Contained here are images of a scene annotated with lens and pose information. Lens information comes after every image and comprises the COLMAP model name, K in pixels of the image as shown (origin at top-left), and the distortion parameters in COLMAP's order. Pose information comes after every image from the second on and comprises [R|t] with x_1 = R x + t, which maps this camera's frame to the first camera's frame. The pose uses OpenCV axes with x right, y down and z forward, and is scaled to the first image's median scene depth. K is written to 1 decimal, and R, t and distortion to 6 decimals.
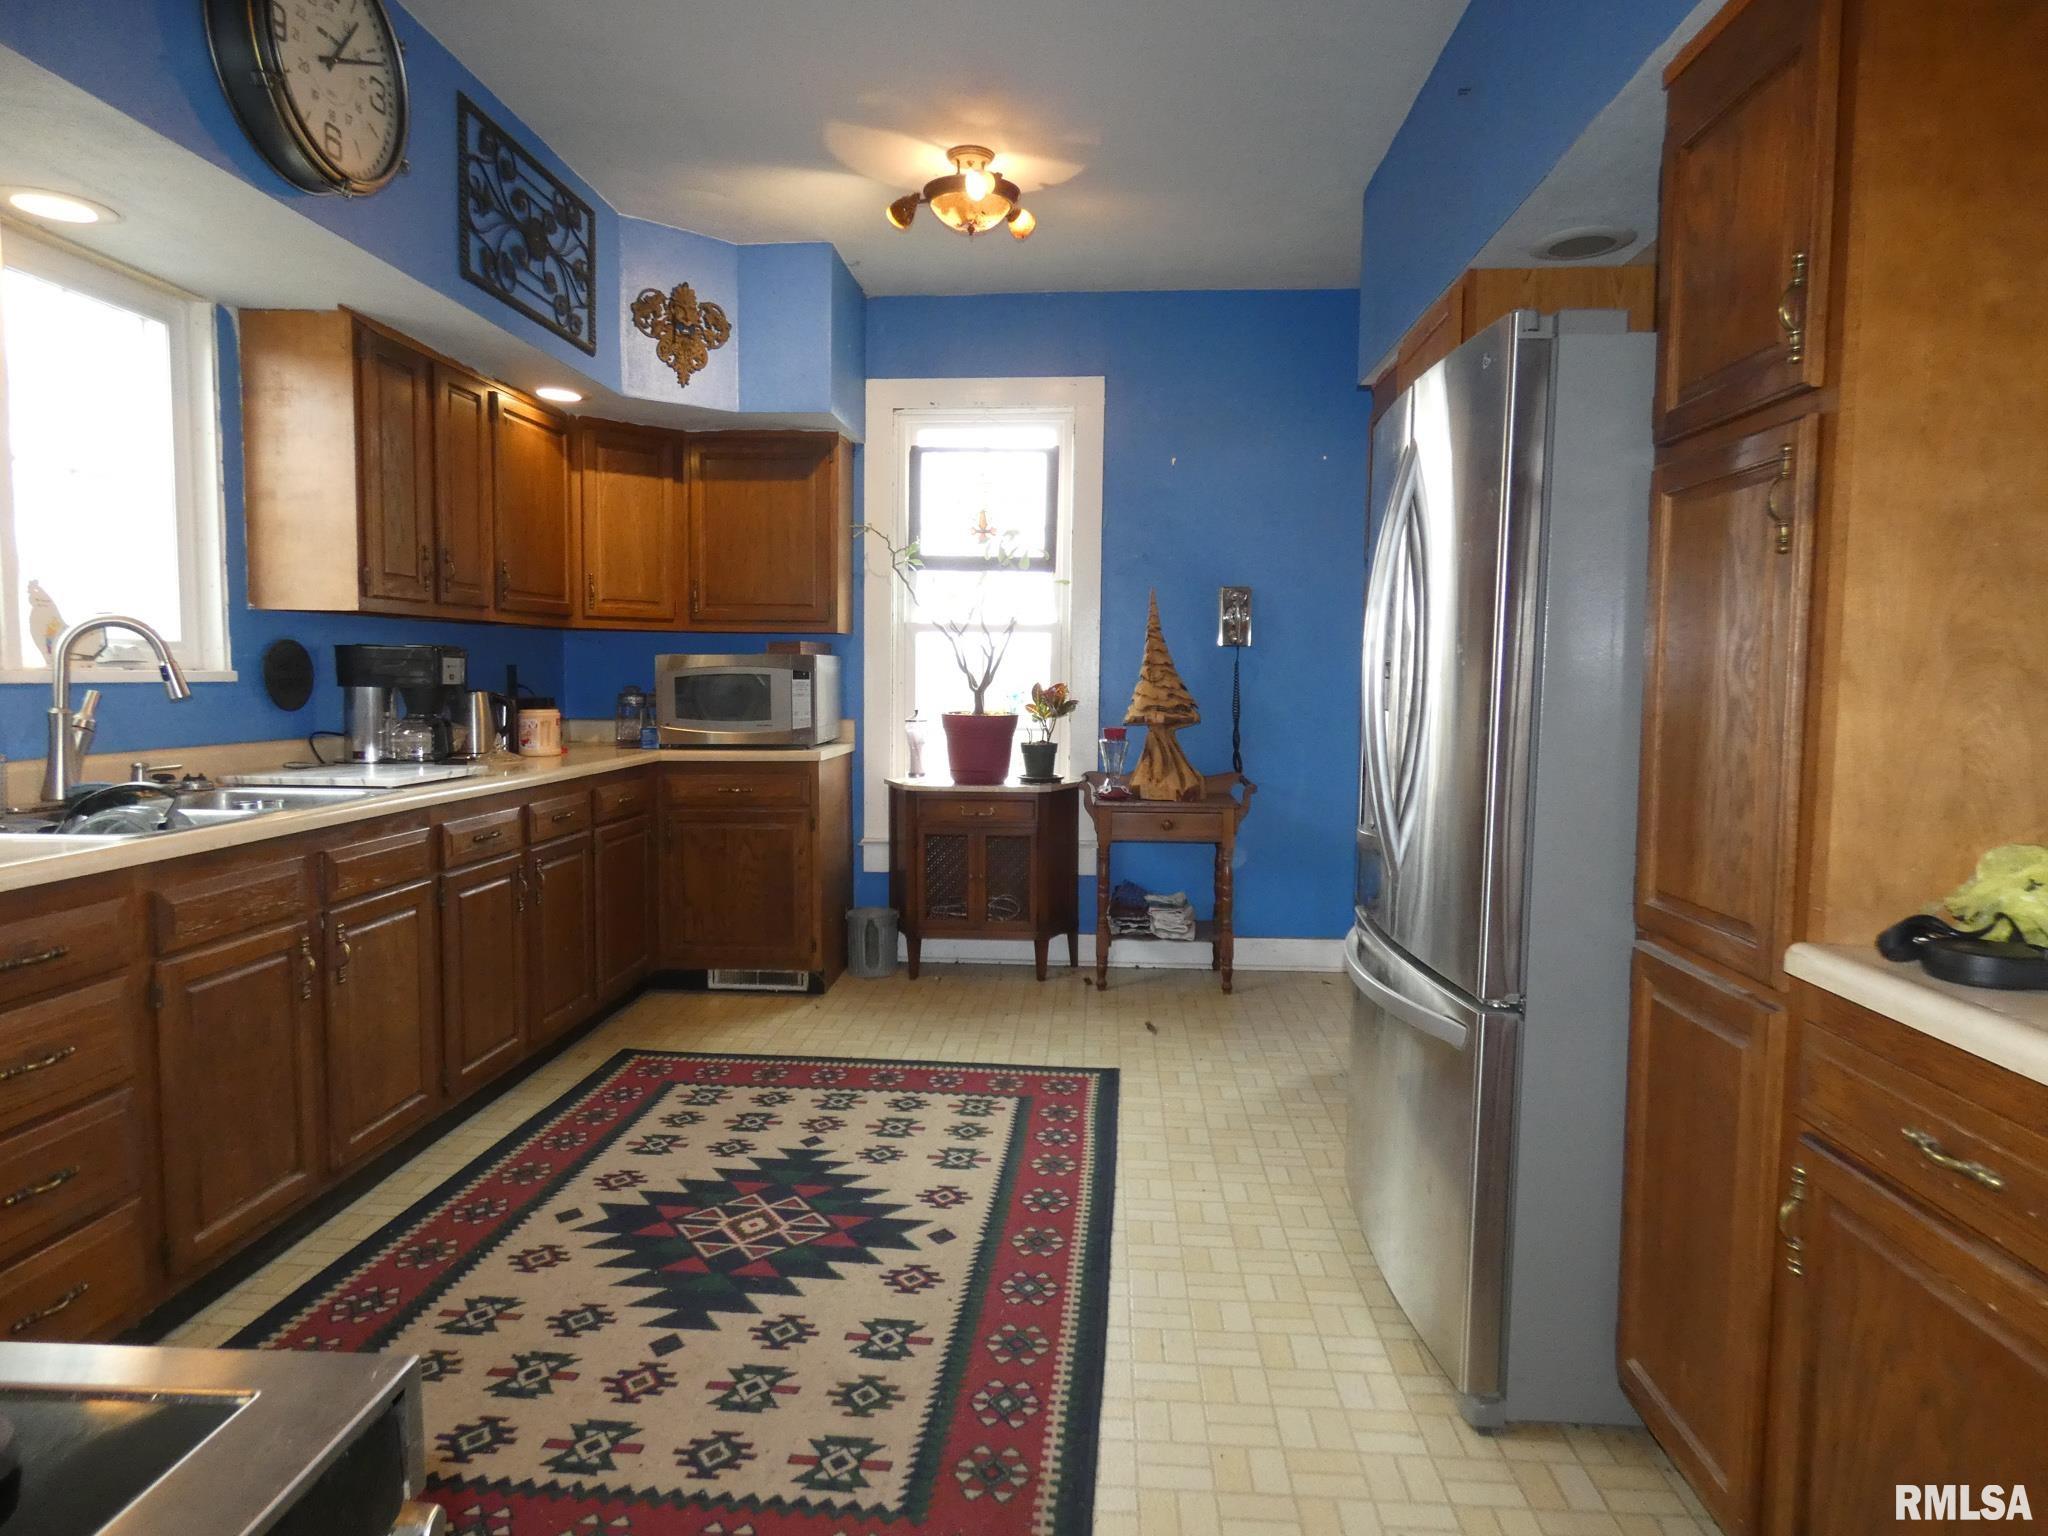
lens RADIAL K [[1235.3, 0, 1025.0], [0, 1235.3, 757.3], [0, 0, 1]] dist [0.004155, -0.002888]
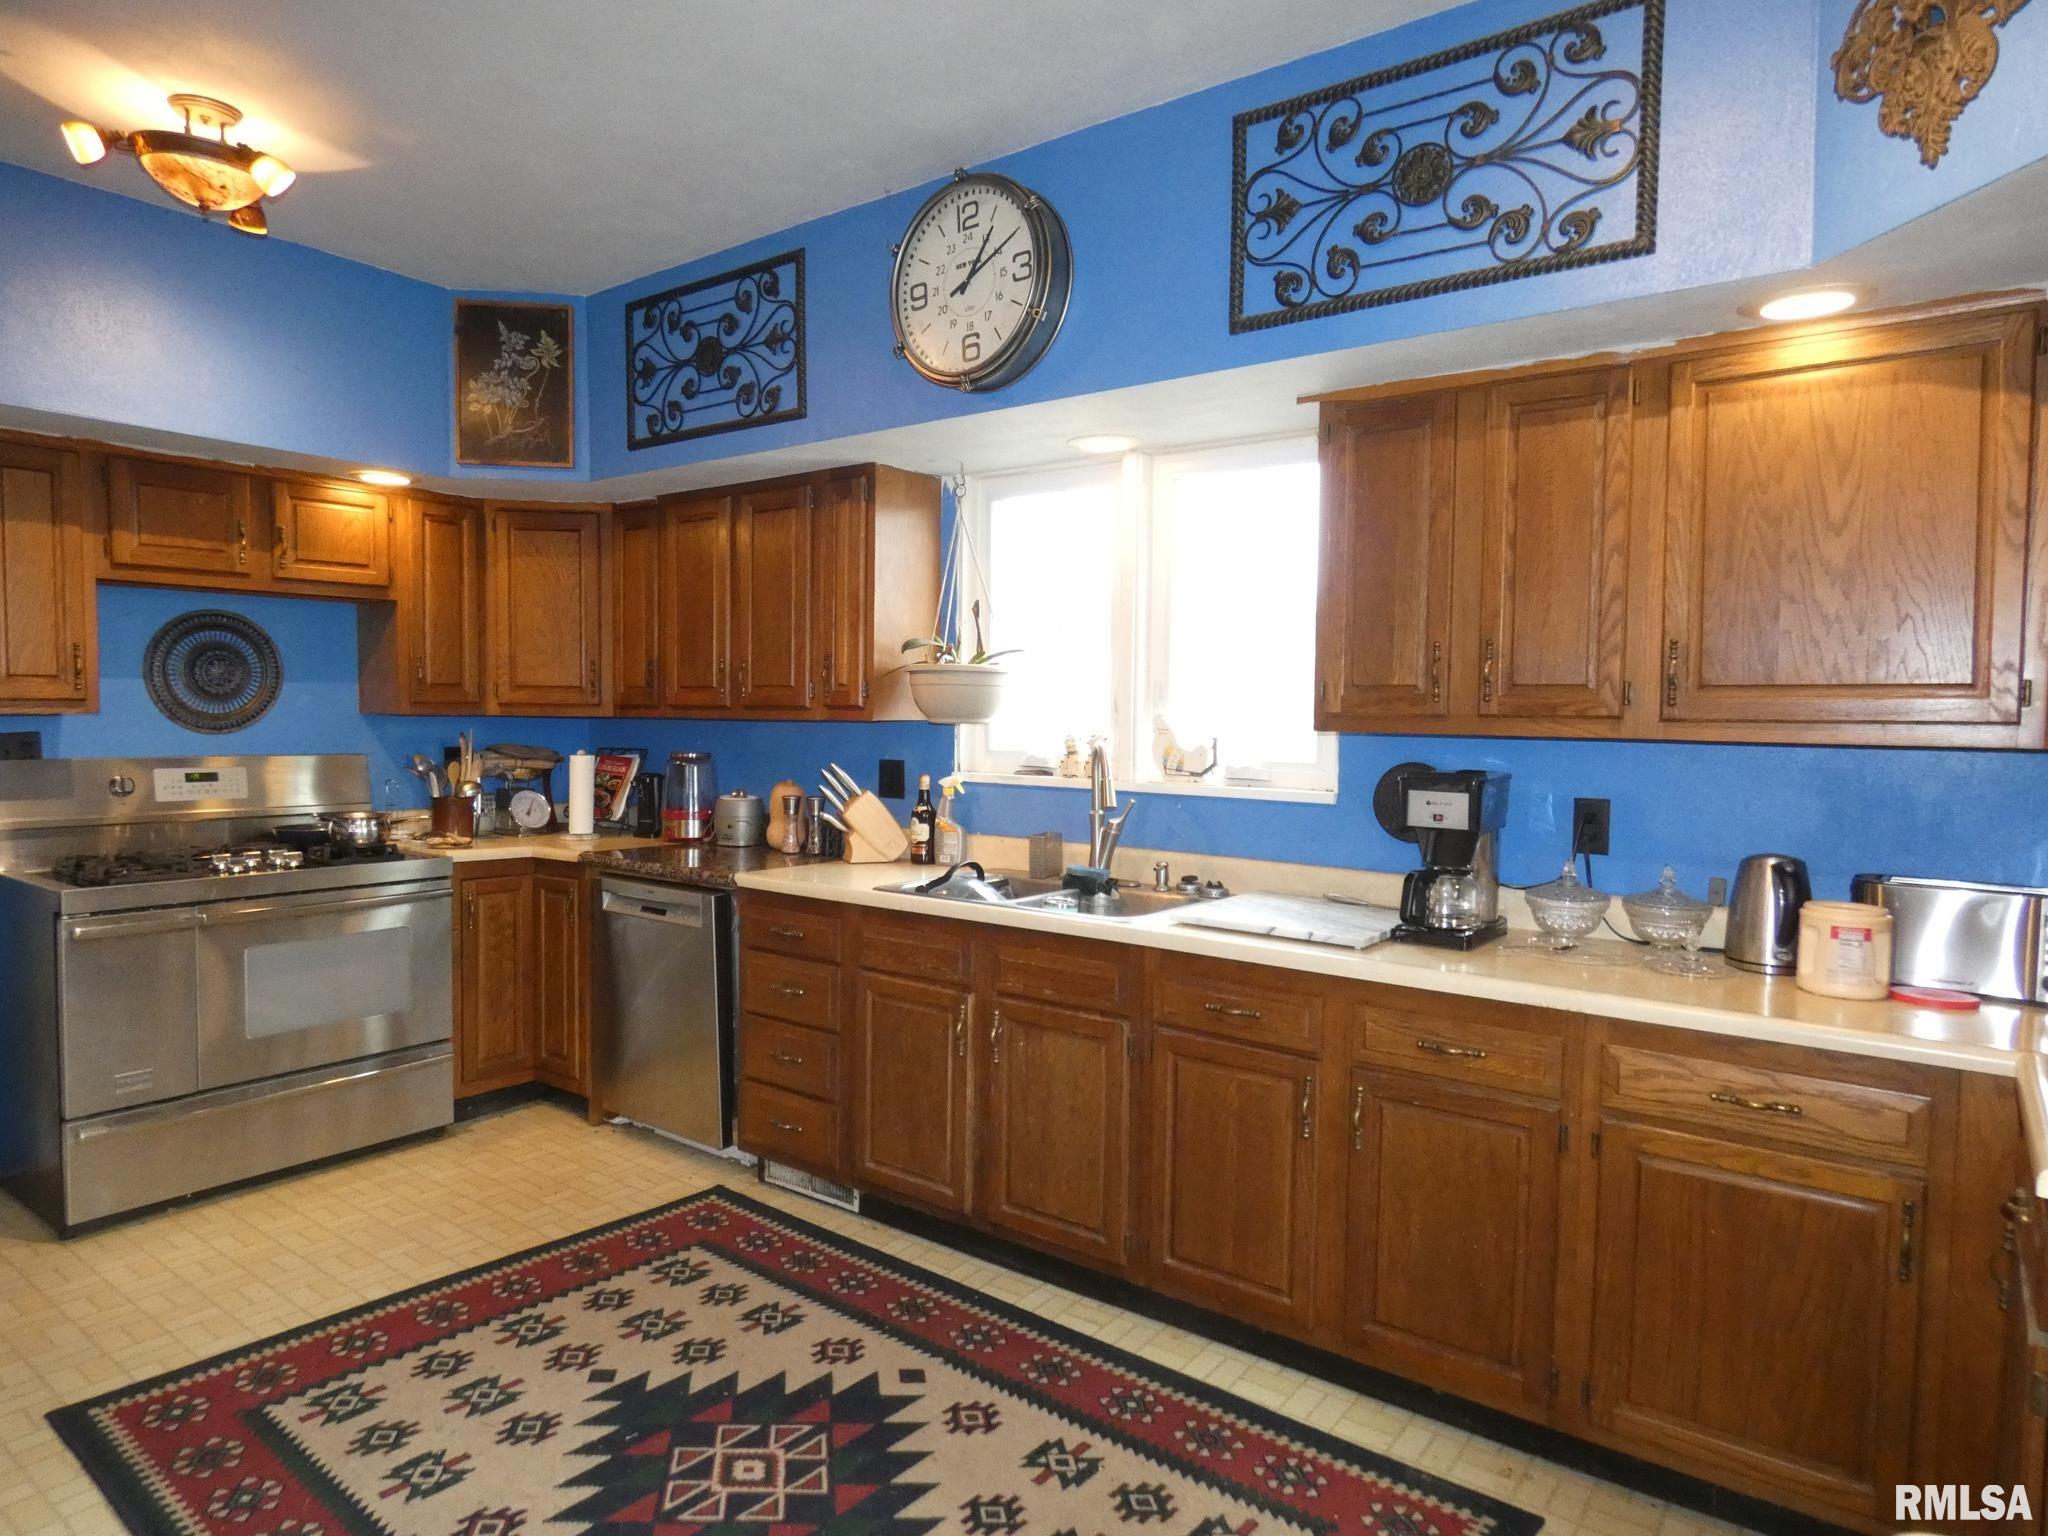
lens RADIAL K [[1235.3, 0, 1031.2], [0, 1235.3, 756.8], [0, 0, 1]] dist [0.004155, -0.002888]
pose [[-0.554158, 0.019575, -0.832181, 0.338647], [-0.073394, 0.994681, 0.072272, -0.165973], [0.829169, 0.101127, -0.549774, 1.461700]]
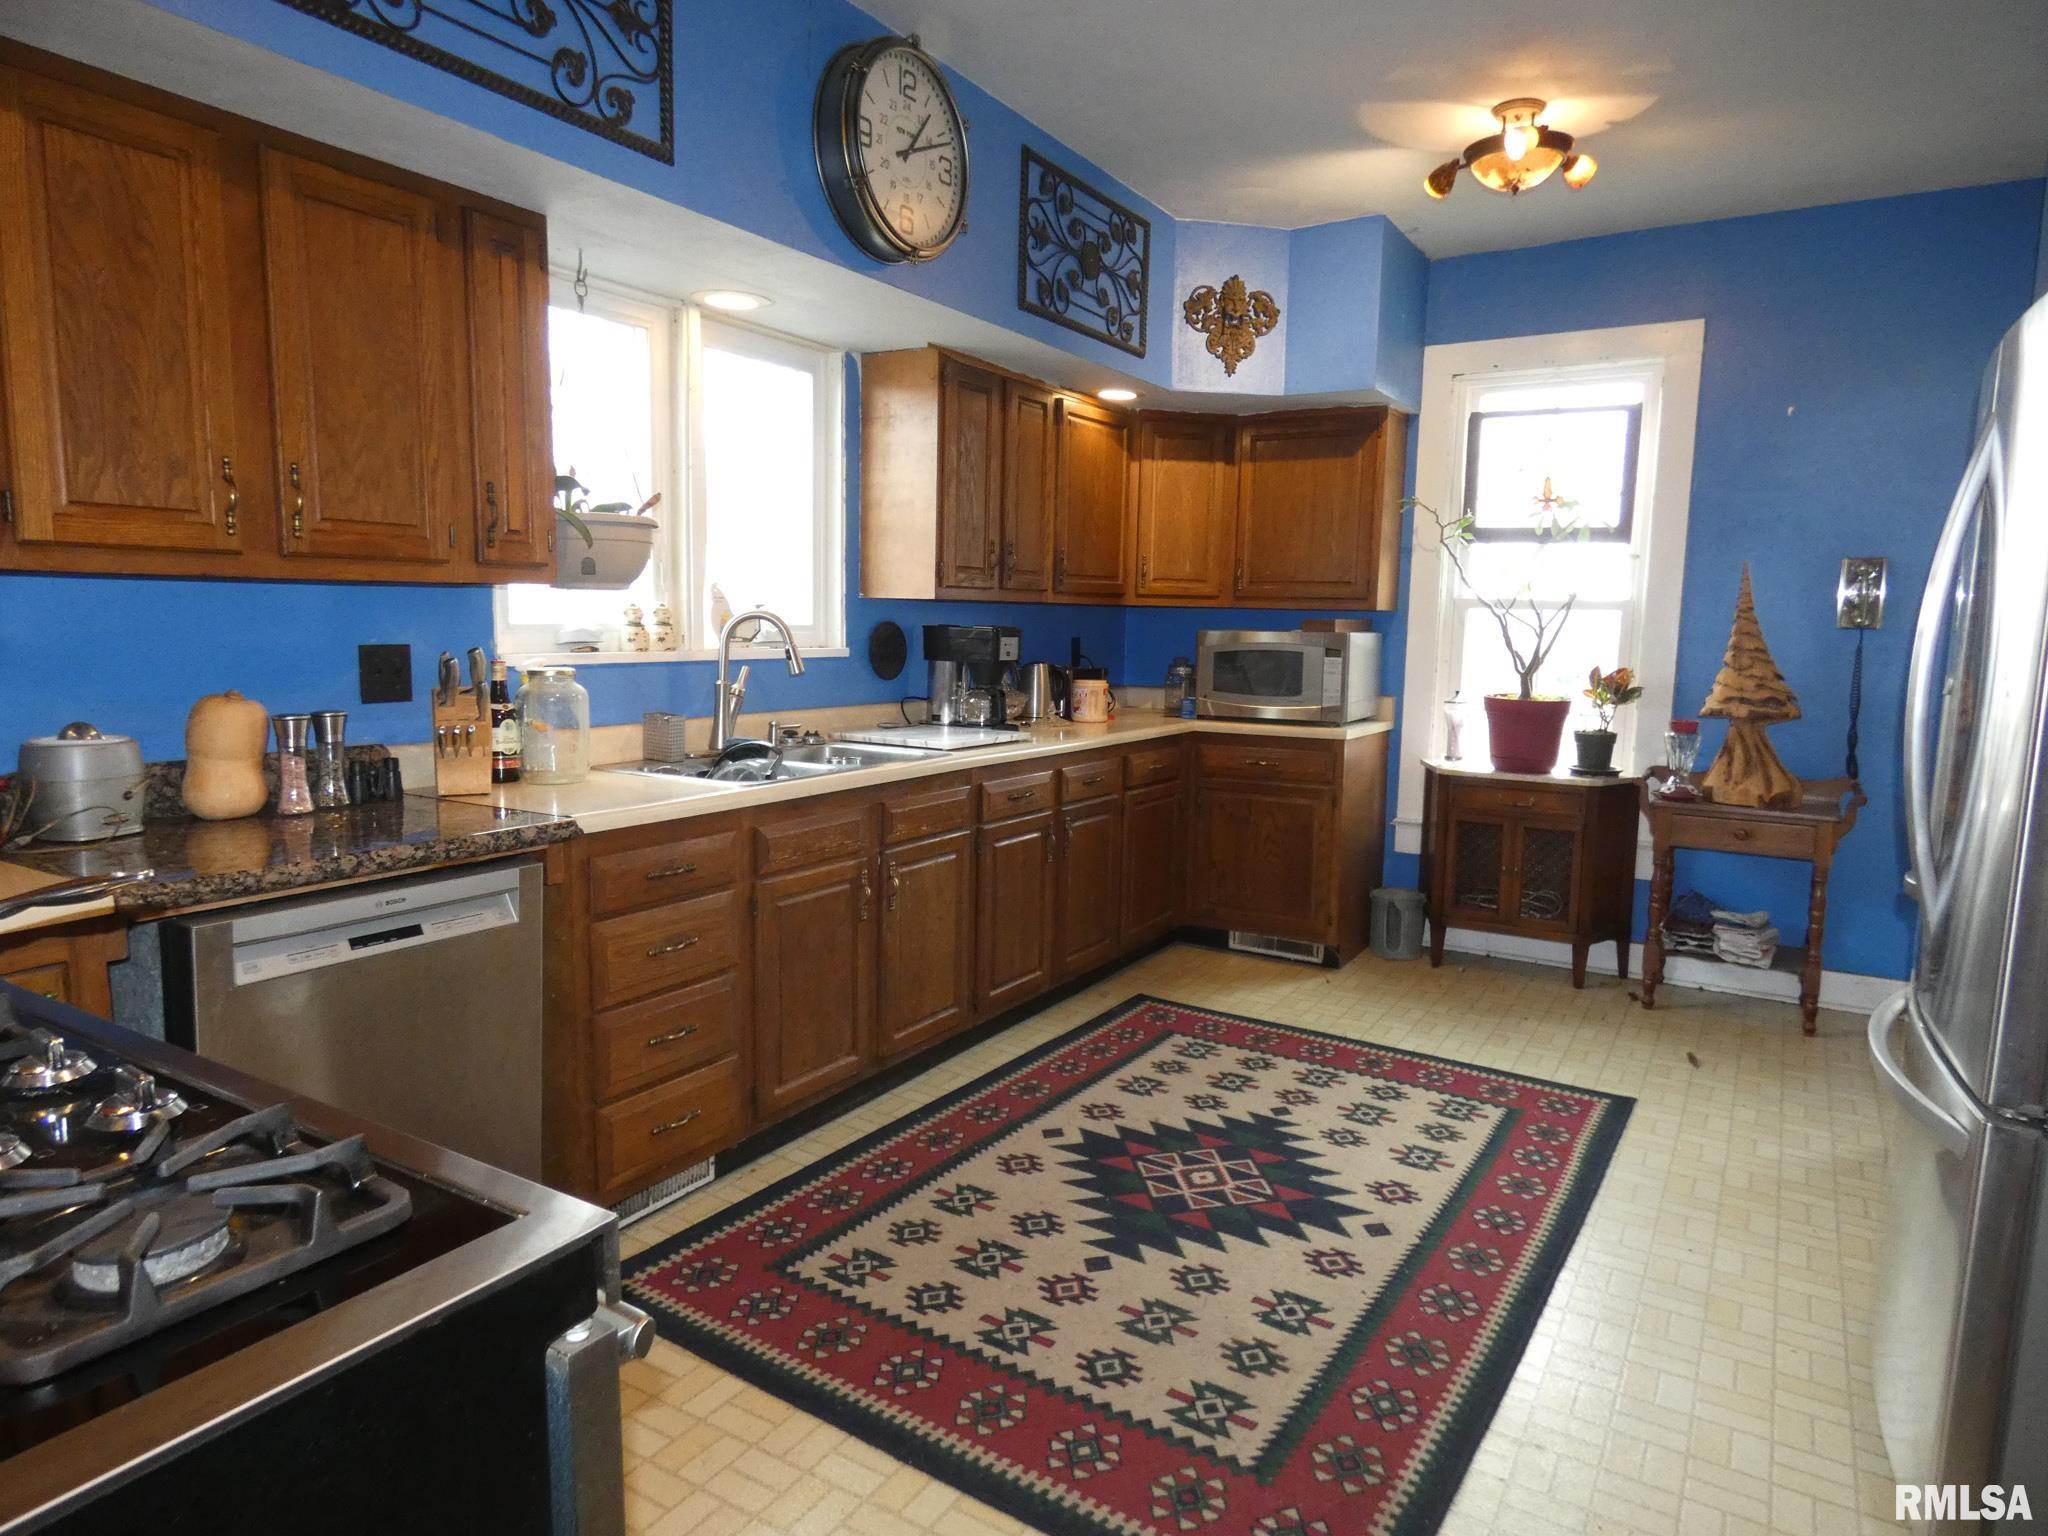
lens RADIAL K [[1235.3, 0, 1018.2], [0, 1235.3, 755.2], [0, 0, 1]] dist [0.004155, -0.002888]
pose [[0.879111, 0.061714, -0.472605, 0.117396], [-0.043998, 0.997856, 0.048460, -0.032748], [0.474582, -0.021808, 0.879941, -0.018499]]
